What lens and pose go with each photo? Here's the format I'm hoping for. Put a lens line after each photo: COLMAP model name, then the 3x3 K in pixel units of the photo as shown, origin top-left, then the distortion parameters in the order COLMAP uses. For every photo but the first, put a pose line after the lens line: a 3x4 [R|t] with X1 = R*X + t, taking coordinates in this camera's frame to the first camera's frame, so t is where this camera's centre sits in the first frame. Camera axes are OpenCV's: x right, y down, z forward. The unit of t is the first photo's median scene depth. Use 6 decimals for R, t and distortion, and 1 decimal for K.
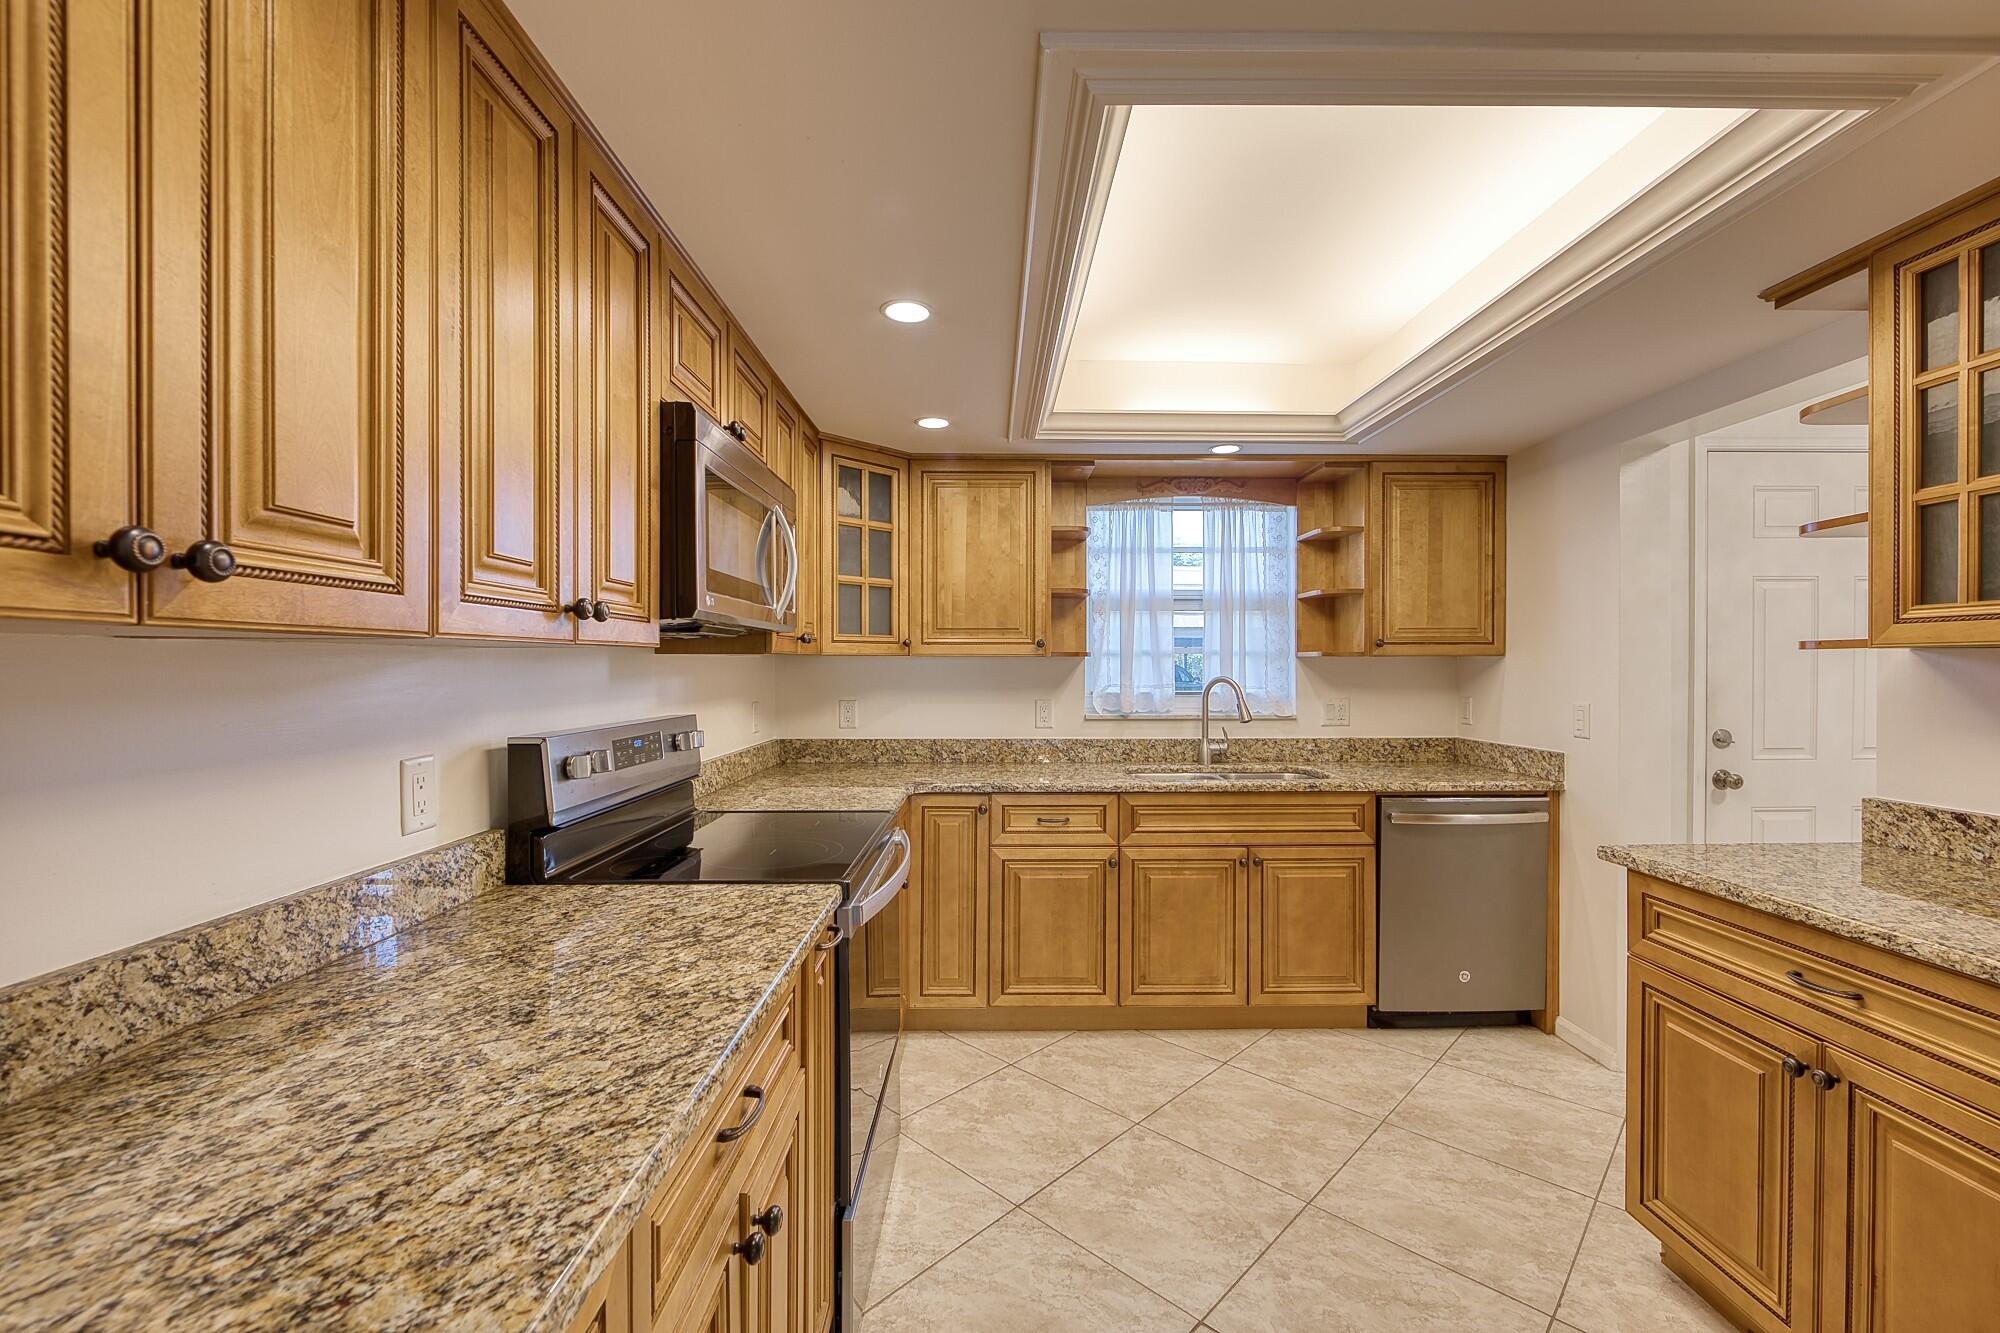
lens RADIAL K [[819.5, 0, 1002.9], [0, 819.5, 672.7], [0, 0, 1]] dist [-0.007591, -0.000742]
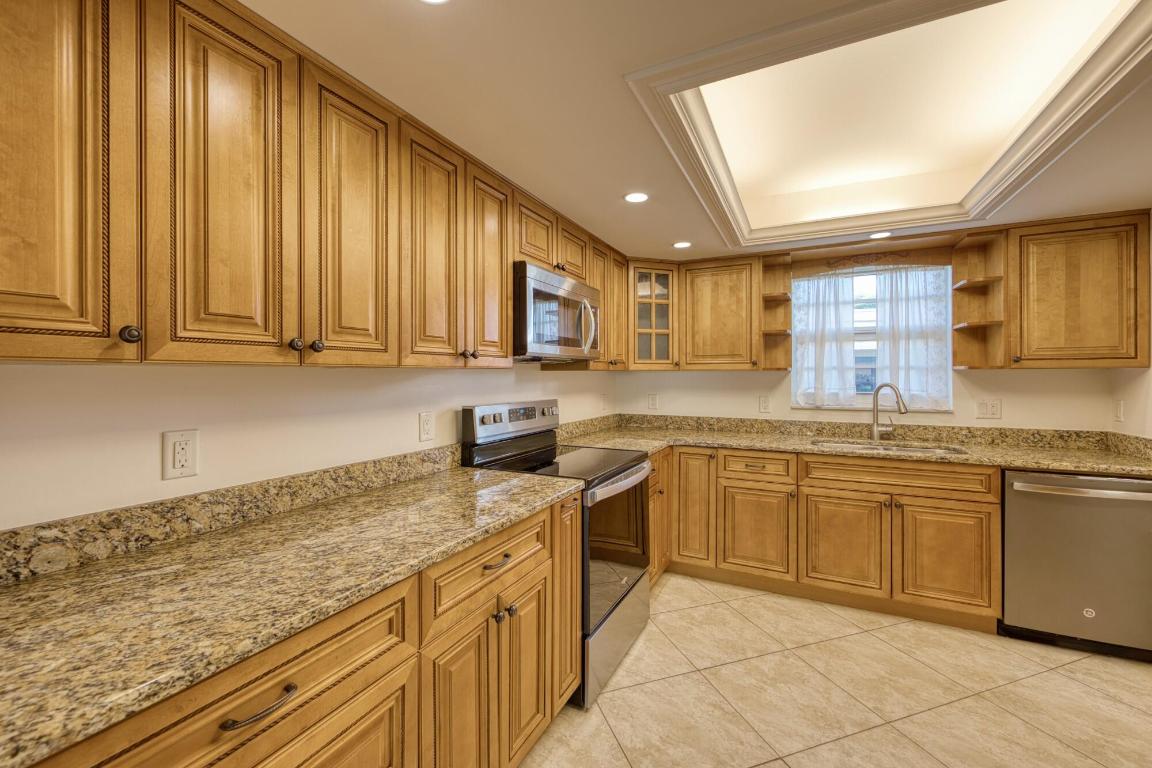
lens RADIAL K [[472.0, 0, 580.4], [0, 472.0, 377.4], [0, 0, 1]] dist [-0.007591, -0.000742]
pose [[0.884842, 0.000662, -0.465891, 0.210046], [-0.002495, 0.999991, -0.003318, -0.001490], [0.465885, 0.004098, 0.884836, -0.048617]]
